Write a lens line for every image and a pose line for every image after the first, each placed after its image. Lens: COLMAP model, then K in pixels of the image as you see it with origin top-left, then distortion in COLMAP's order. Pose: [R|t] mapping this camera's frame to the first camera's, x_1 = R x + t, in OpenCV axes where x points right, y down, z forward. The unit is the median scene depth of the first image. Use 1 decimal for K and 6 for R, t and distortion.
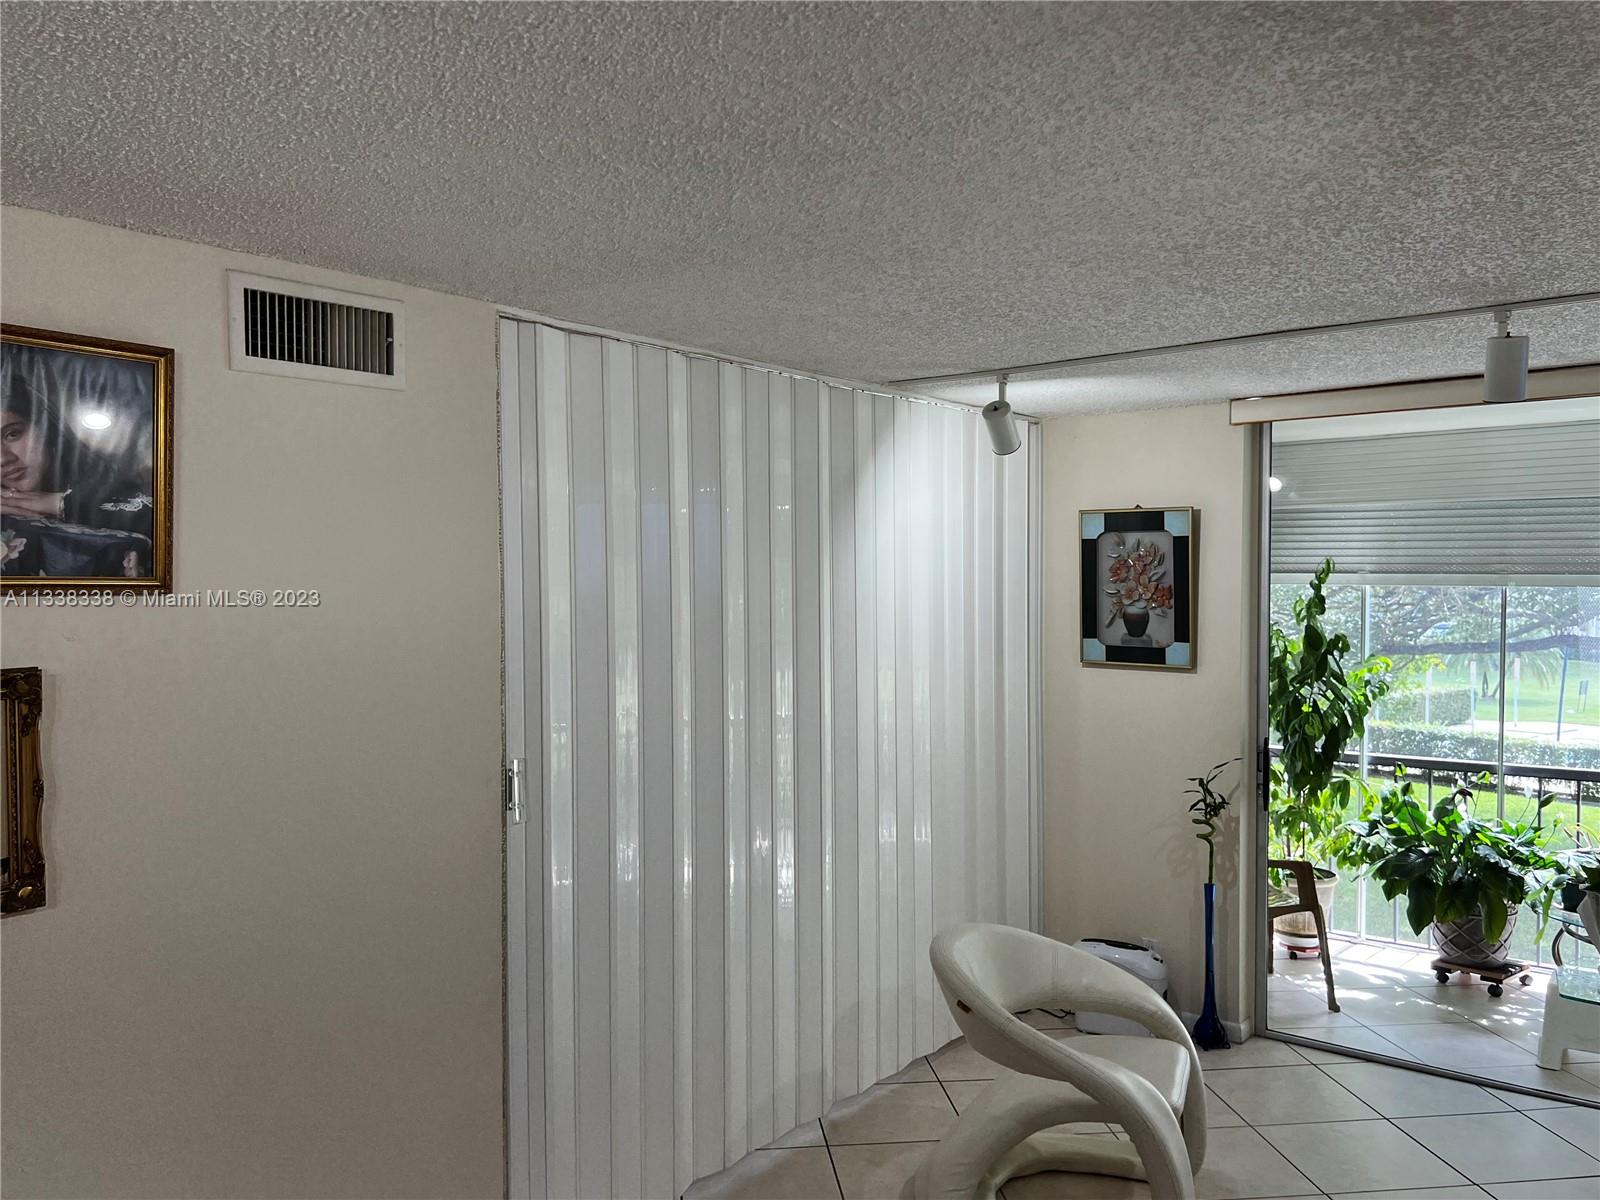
lens RADIAL K [[1286.3, 0, 800.0], [0, 1286.3, 600.0], [0, 0, 1]] dist [0.090905, -0.145974]
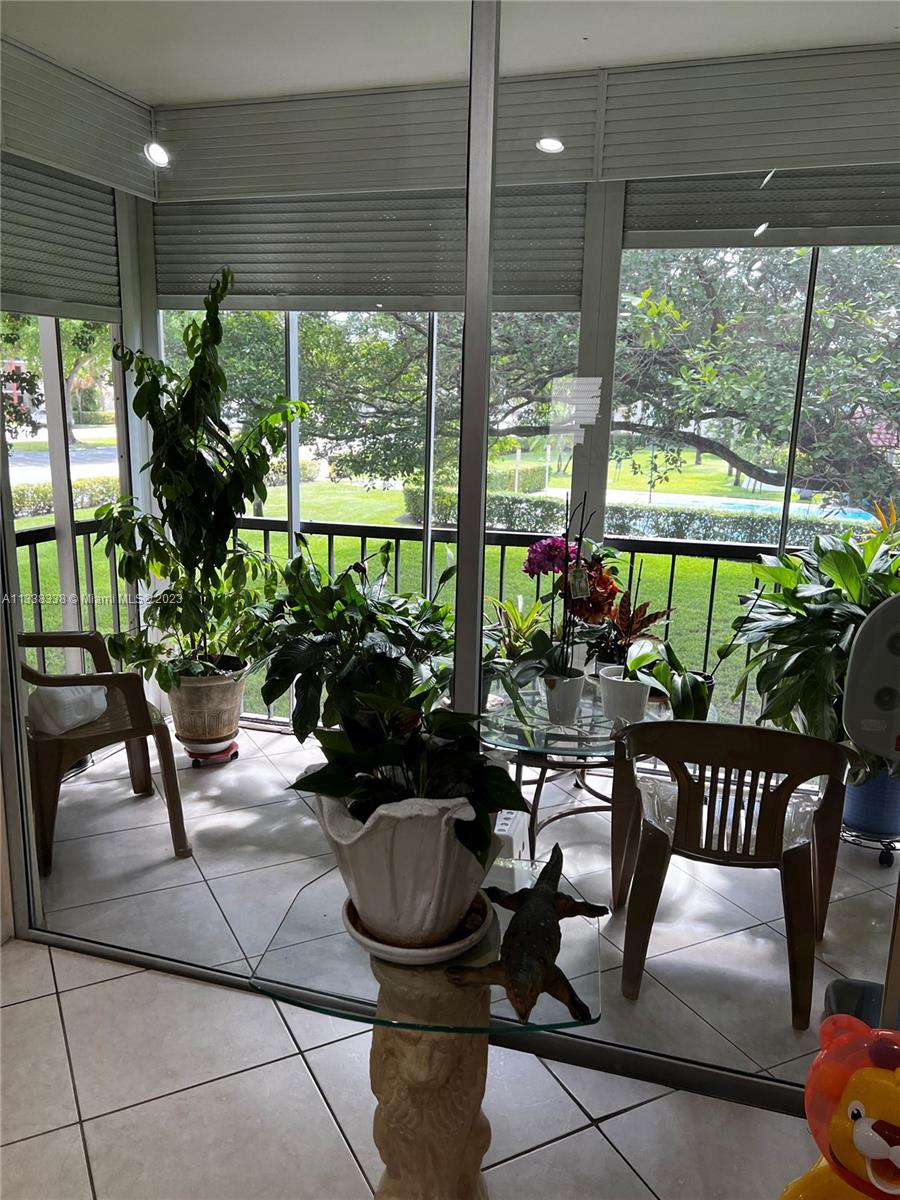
lens RADIAL K [[964.7, 0, 450.0], [0, 964.7, 600.0], [0, 0, 1]] dist [0.090905, -0.145974]
pose [[0.936831, -0.060360, 0.344536, 0.319403], [-0.008850, 0.980593, 0.195855, 0.046374], [-0.349671, -0.186532, 0.918115, 0.387740]]
